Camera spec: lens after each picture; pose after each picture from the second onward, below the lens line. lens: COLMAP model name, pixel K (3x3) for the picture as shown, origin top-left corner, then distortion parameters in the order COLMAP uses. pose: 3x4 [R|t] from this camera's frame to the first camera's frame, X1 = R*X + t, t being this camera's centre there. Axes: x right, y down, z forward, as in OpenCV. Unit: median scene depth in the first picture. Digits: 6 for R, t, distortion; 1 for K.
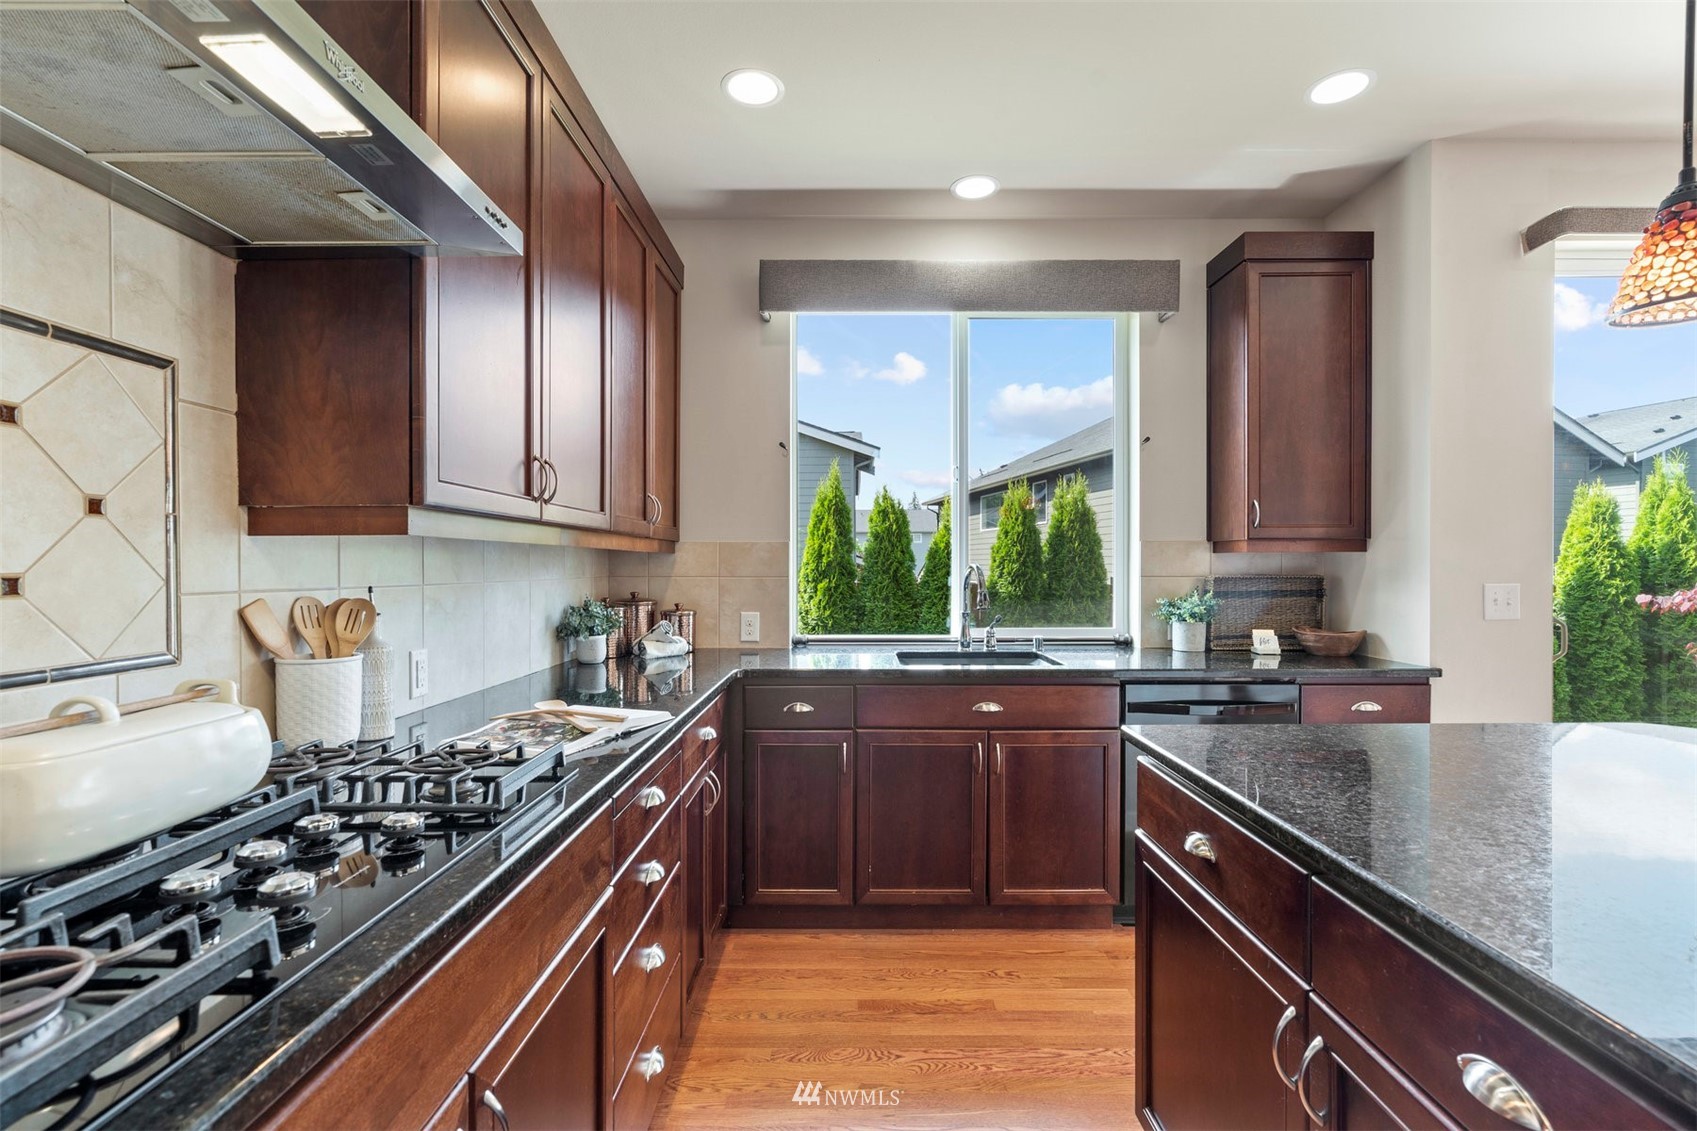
lens RADIAL K [[771.1, 0, 850.2], [0, 771.1, 568.9], [0, 0, 1]] dist [-0.007576, 0.003022]
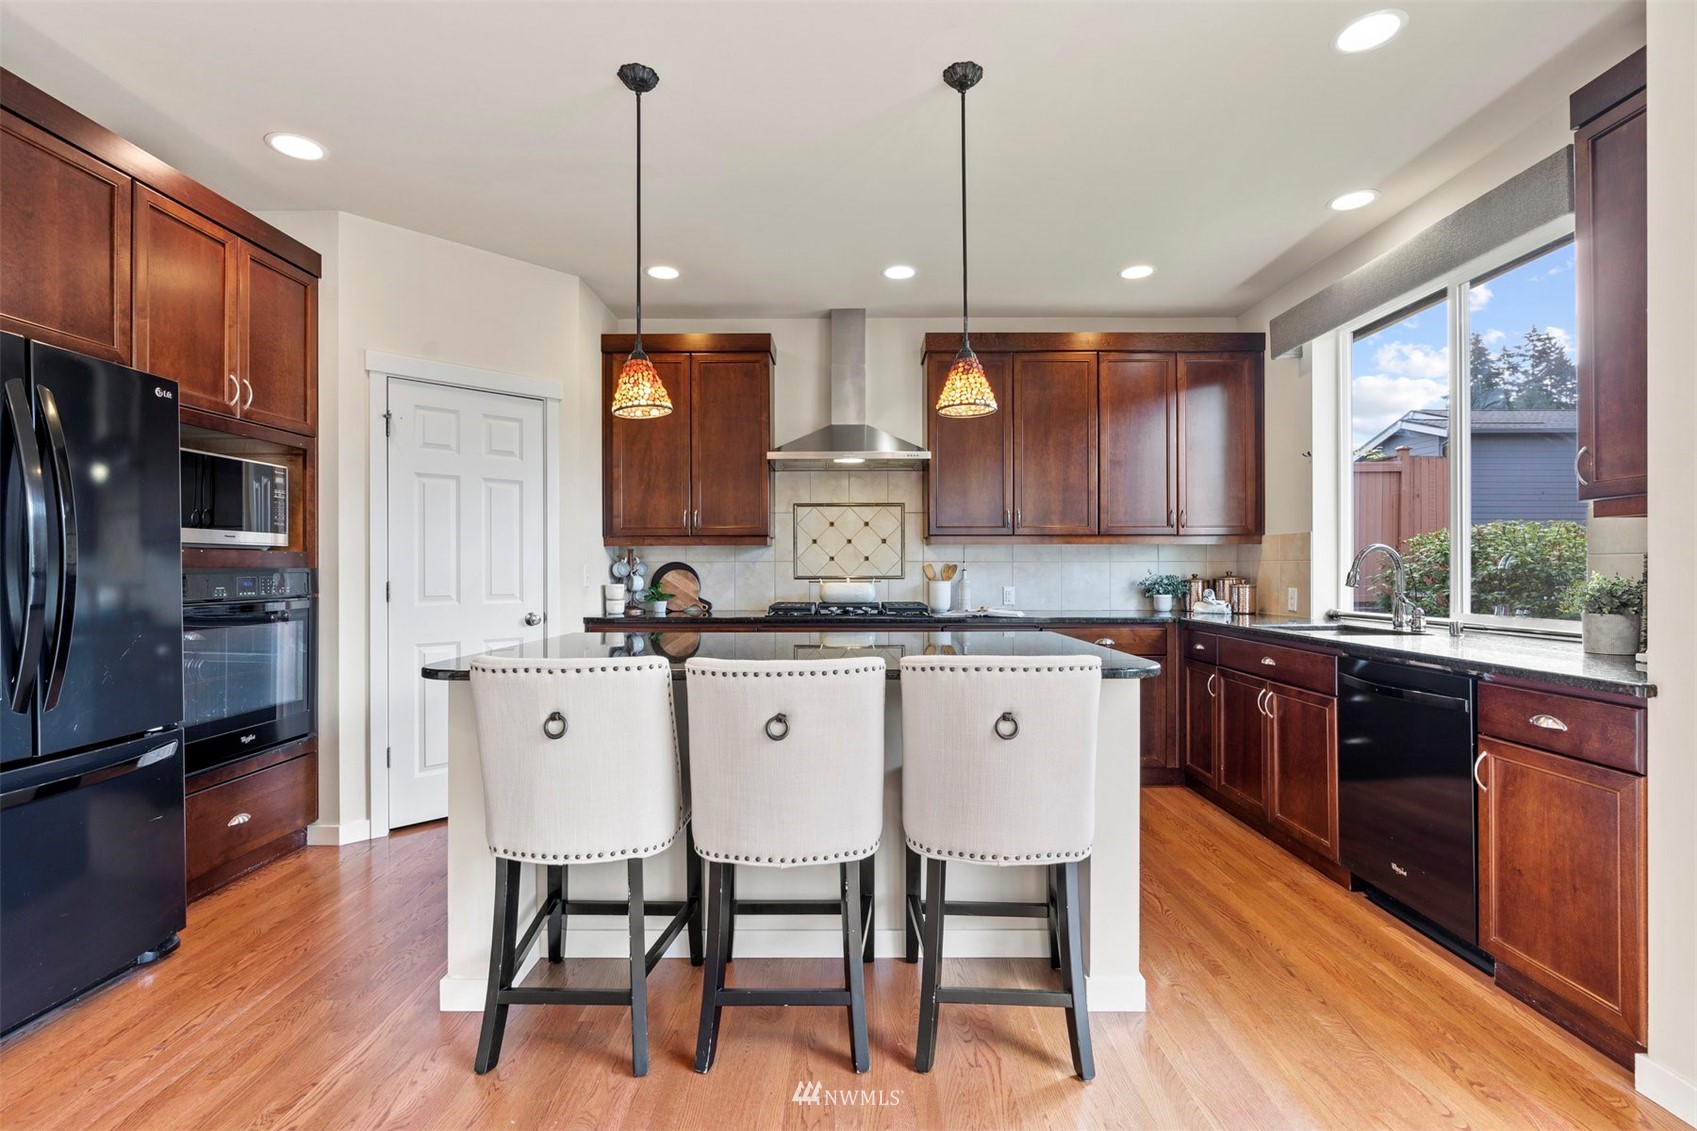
lens RADIAL K [[771.1, 0, 847.4], [0, 771.1, 568.4], [0, 0, 1]] dist [-0.007576, 0.003022]
pose [[0.000445, 0.000017, -1.000000, 1.371120], [-0.001785, 0.999998, 0.000017, 0.029345], [0.999998, 0.001785, 0.000445, 0.310817]]
